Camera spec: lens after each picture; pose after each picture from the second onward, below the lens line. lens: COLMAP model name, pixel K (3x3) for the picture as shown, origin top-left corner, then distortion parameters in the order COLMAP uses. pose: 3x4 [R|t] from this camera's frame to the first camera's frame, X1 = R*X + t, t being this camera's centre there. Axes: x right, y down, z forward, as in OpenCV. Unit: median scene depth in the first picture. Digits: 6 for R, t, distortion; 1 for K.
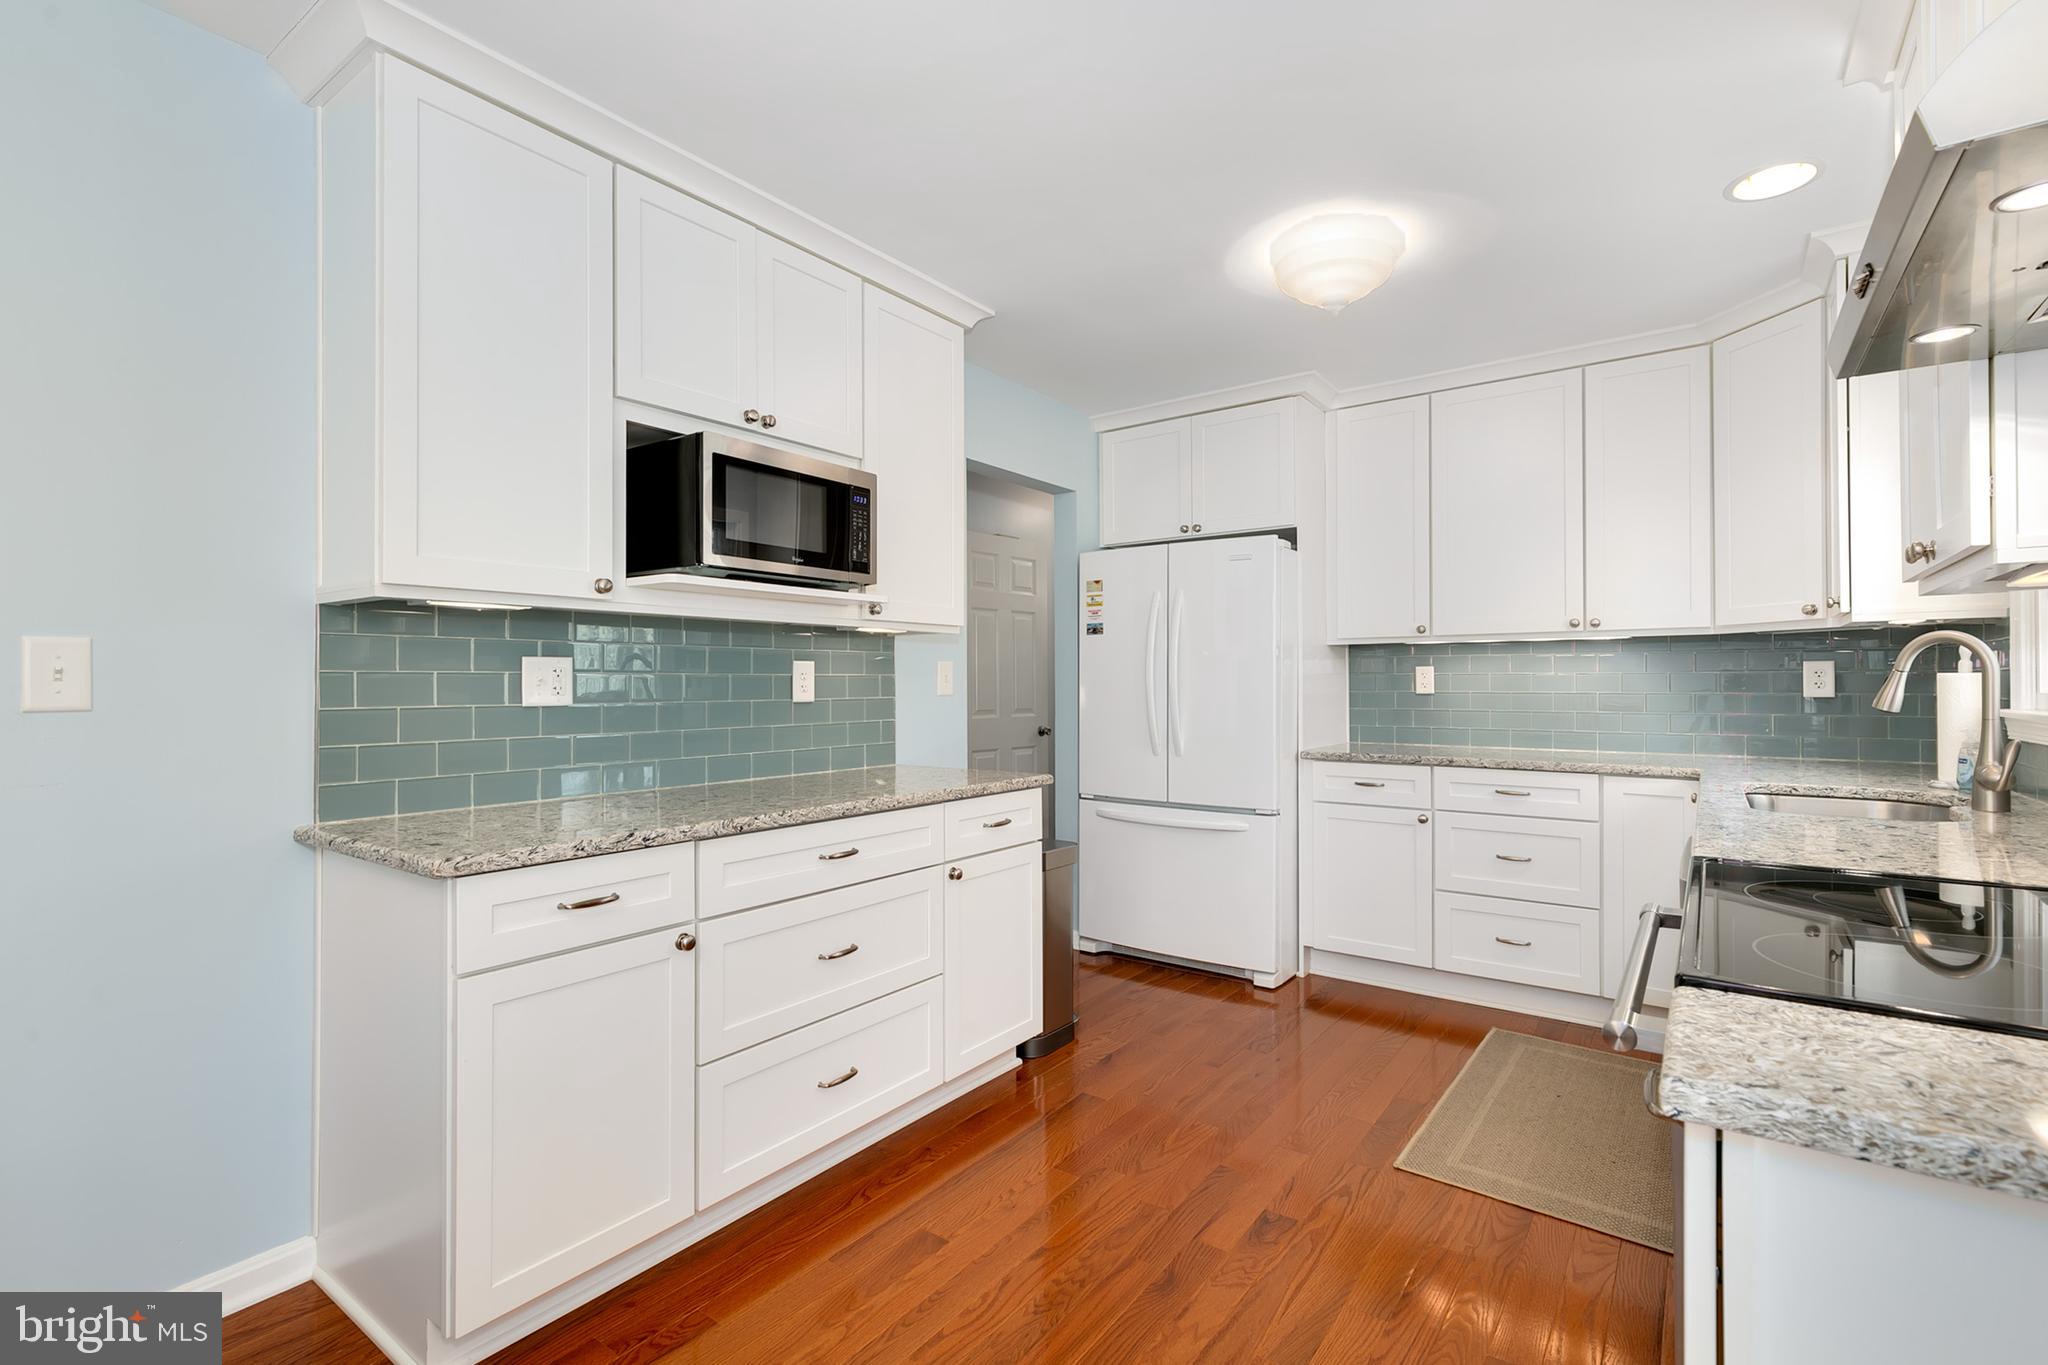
lens RADIAL K [[920.9, 0, 1016.7], [0, 920.9, 682.5], [0, 0, 1]] dist [0.009632, -0.004625]
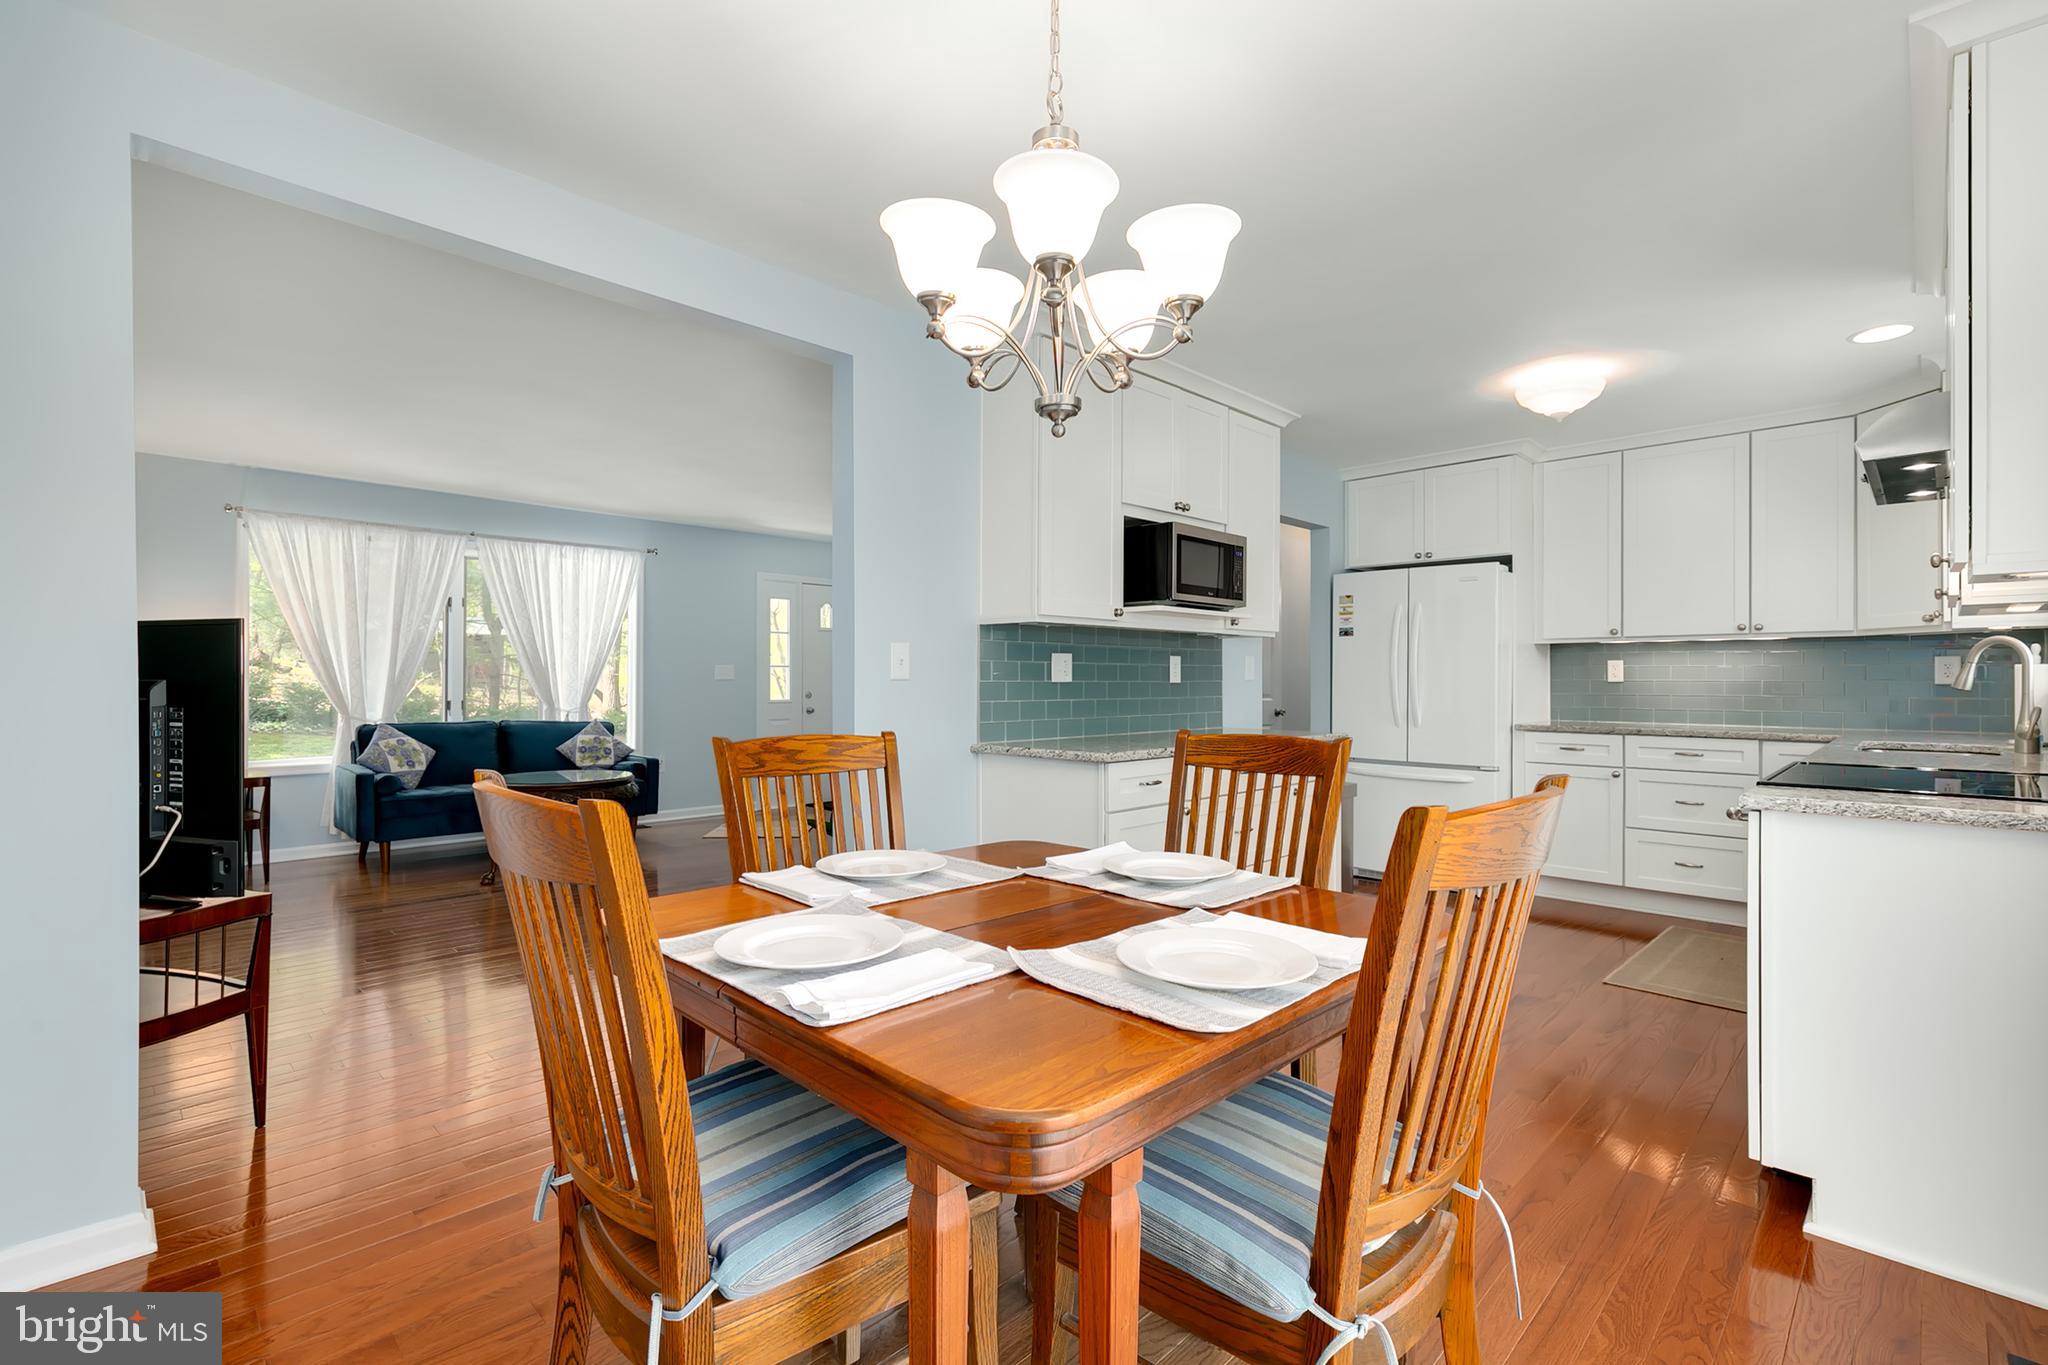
lens RADIAL K [[920.9, 0, 1016.6], [0, 920.9, 683.6], [0, 0, 1]] dist [0.009632, -0.004625]
pose [[0.990465, 0.004492, -0.137695, -0.258212], [-0.003803, 0.999979, 0.005271, 0.013928], [0.137715, -0.004697, 0.990461, -0.486906]]
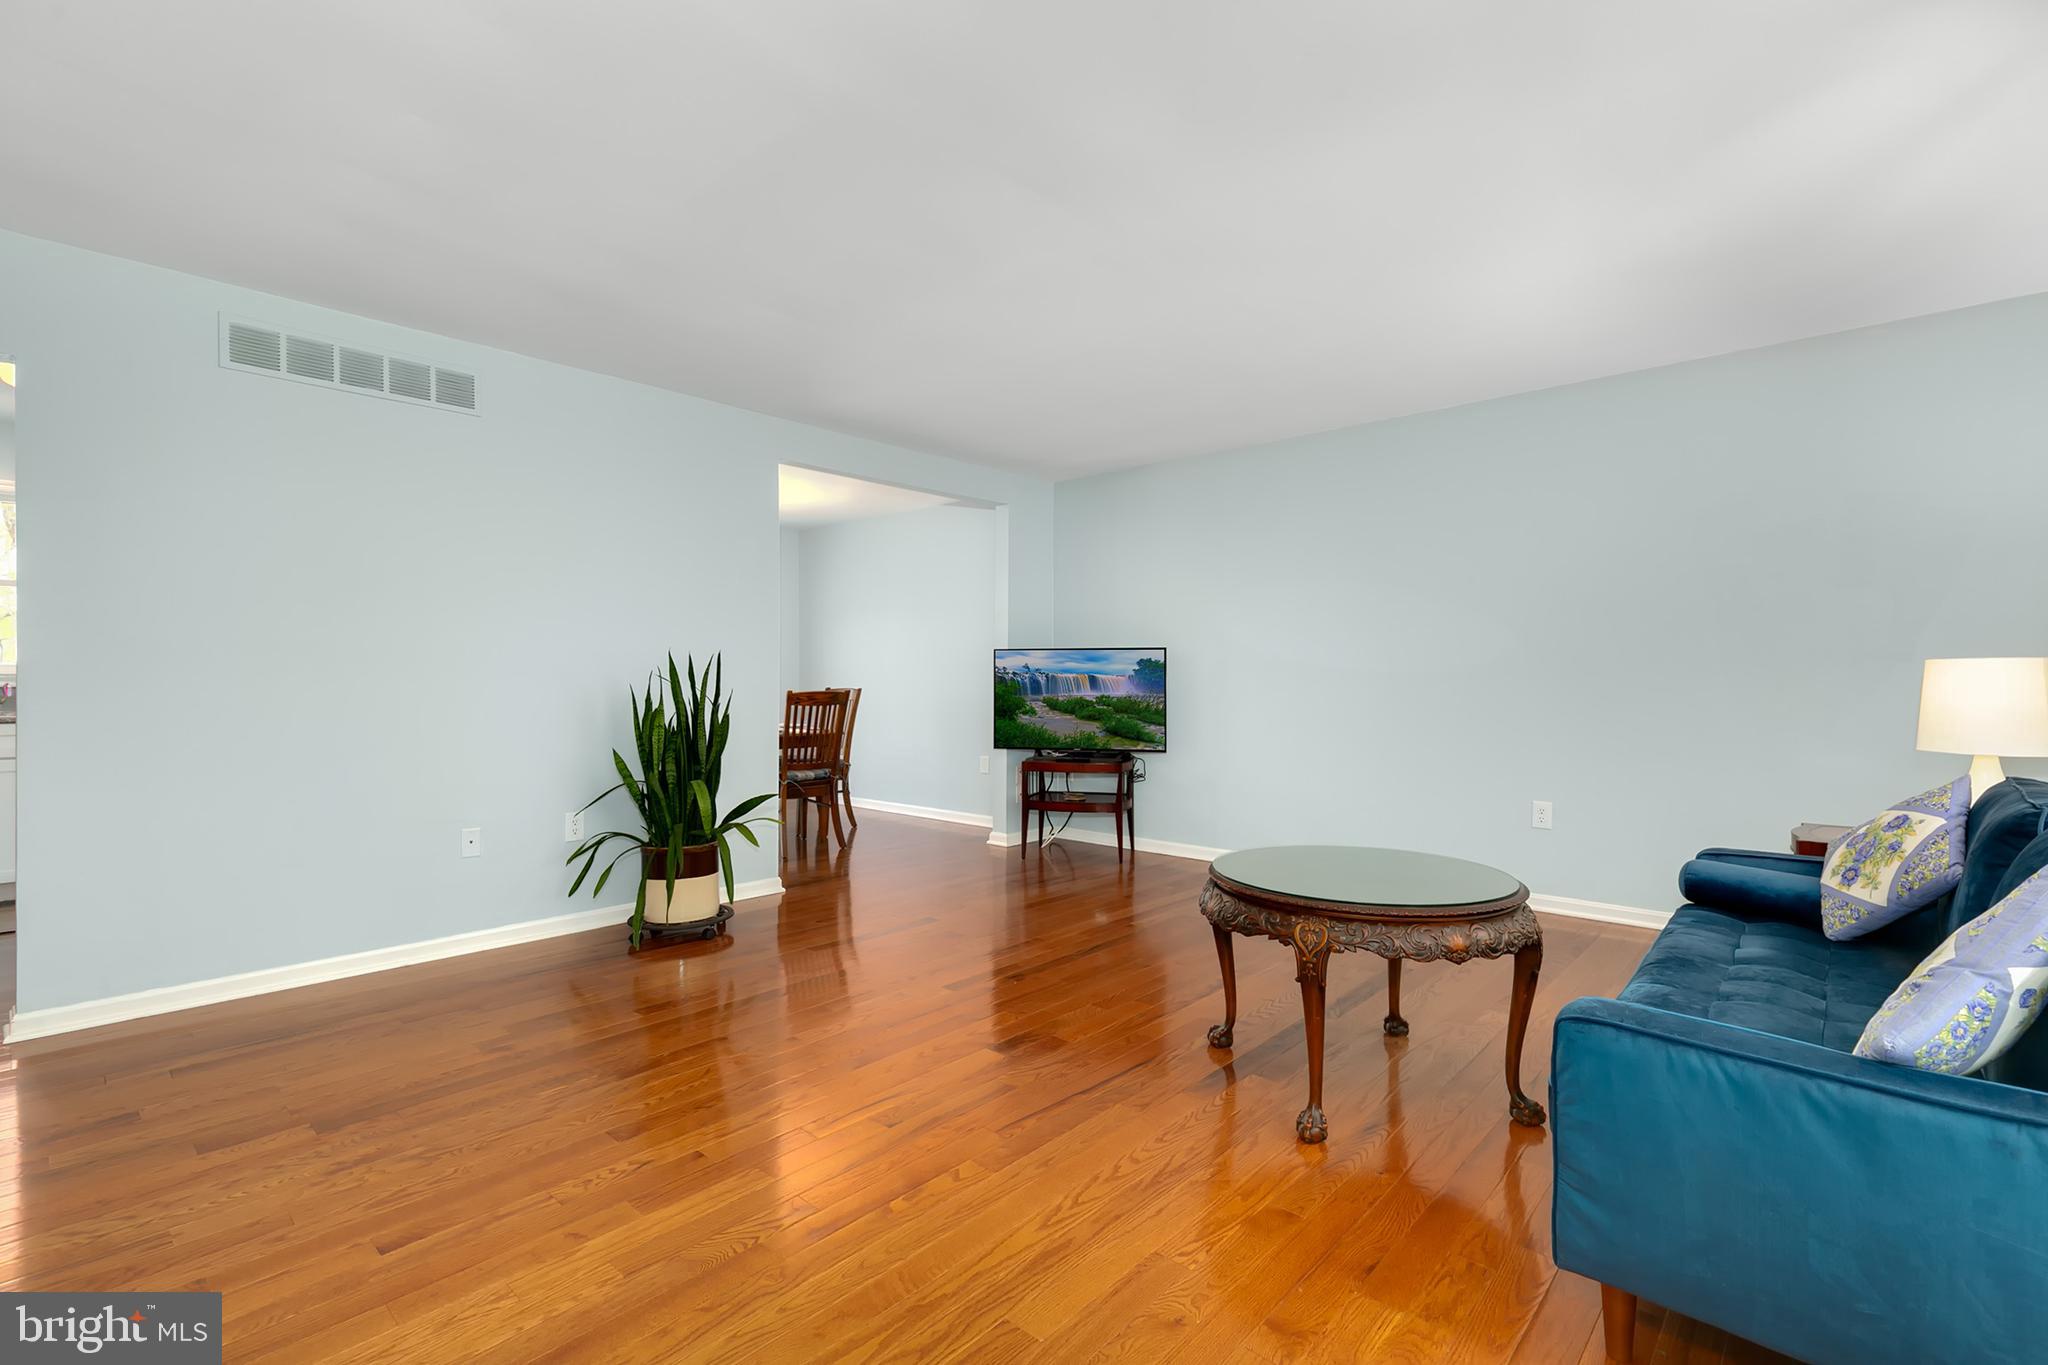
lens RADIAL K [[920.9, 0, 1021.0], [0, 920.9, 683.4], [0, 0, 1]] dist [0.009632, -0.004625]
pose [[-0.996189, -0.000024, 0.087224, -1.118003], [0.000452, 0.999985, 0.005446, 0.032354], [-0.087223, 0.005465, -0.996174, 1.941377]]
